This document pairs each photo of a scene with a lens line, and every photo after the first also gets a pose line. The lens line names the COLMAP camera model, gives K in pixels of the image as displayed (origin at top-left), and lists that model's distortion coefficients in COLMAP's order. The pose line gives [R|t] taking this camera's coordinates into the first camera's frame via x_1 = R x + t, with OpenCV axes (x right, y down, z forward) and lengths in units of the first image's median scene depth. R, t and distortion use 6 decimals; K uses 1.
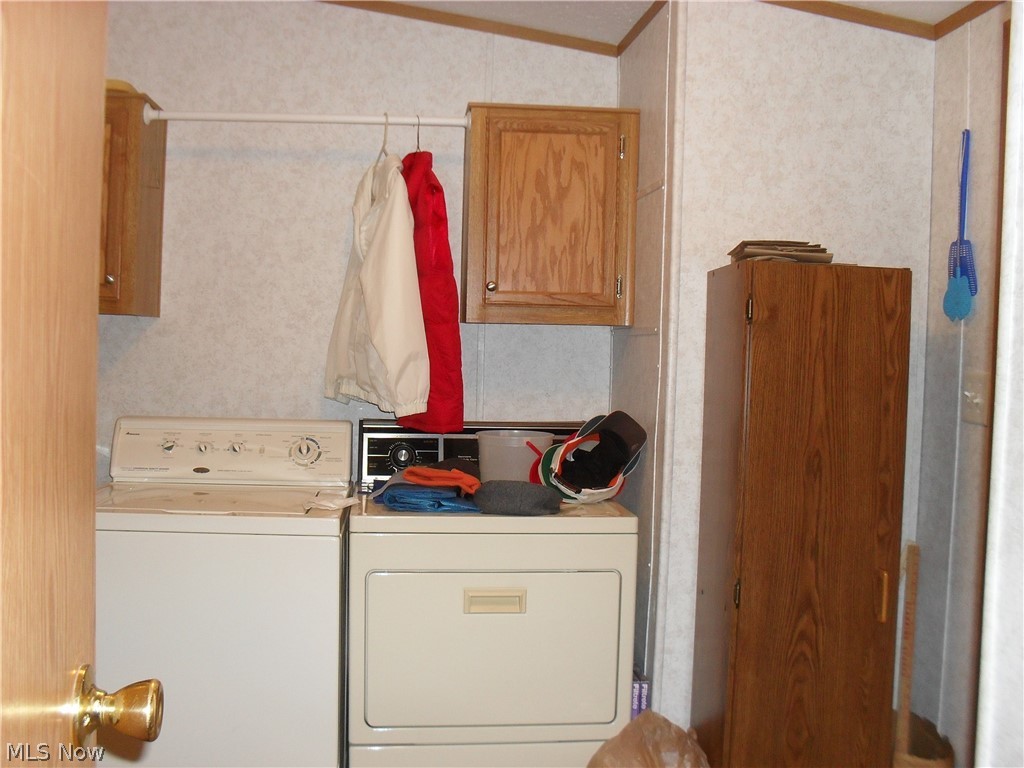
lens RADIAL K [[1100.2, 0, 491.2], [0, 1100.2, 385.6], [0, 0, 1]] dist [-0.250992, 0.355296]
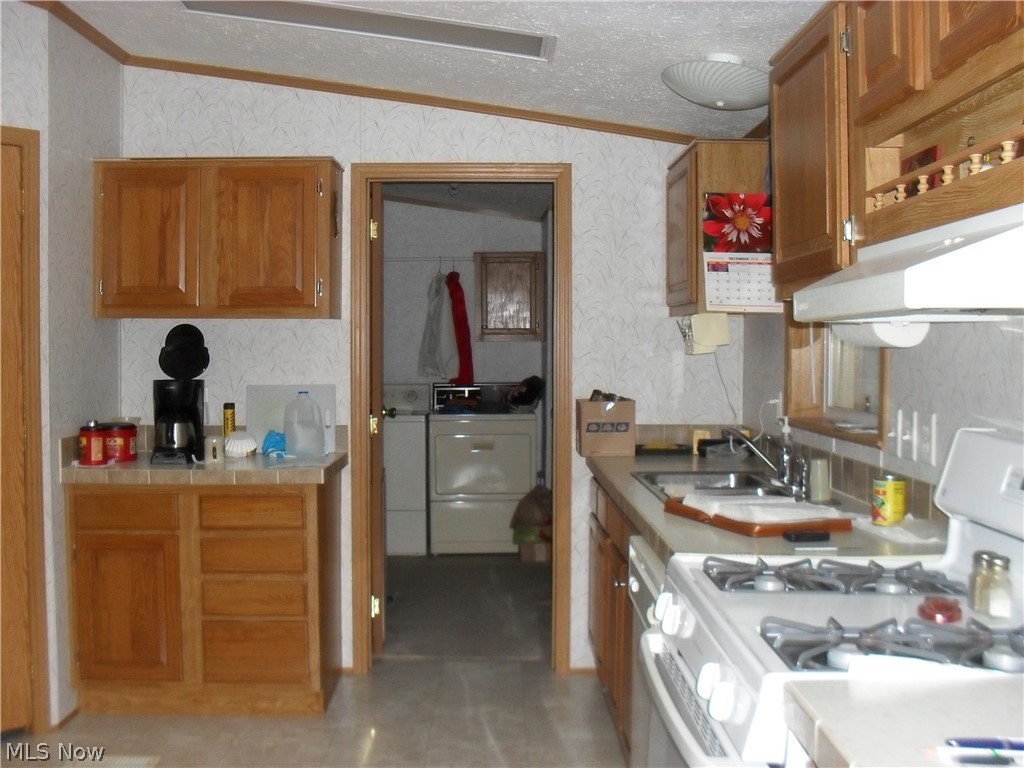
lens RADIAL K [[1100.2, 0, 491.2], [0, 1100.2, 385.6], [0, 0, 1]] dist [-0.250992, 0.355296]
pose [[0.997096, -0.021782, -0.072976, 0.192160], [0.021404, 0.999753, -0.005969, 0.056247], [0.073088, 0.004390, 0.997316, -1.463081]]
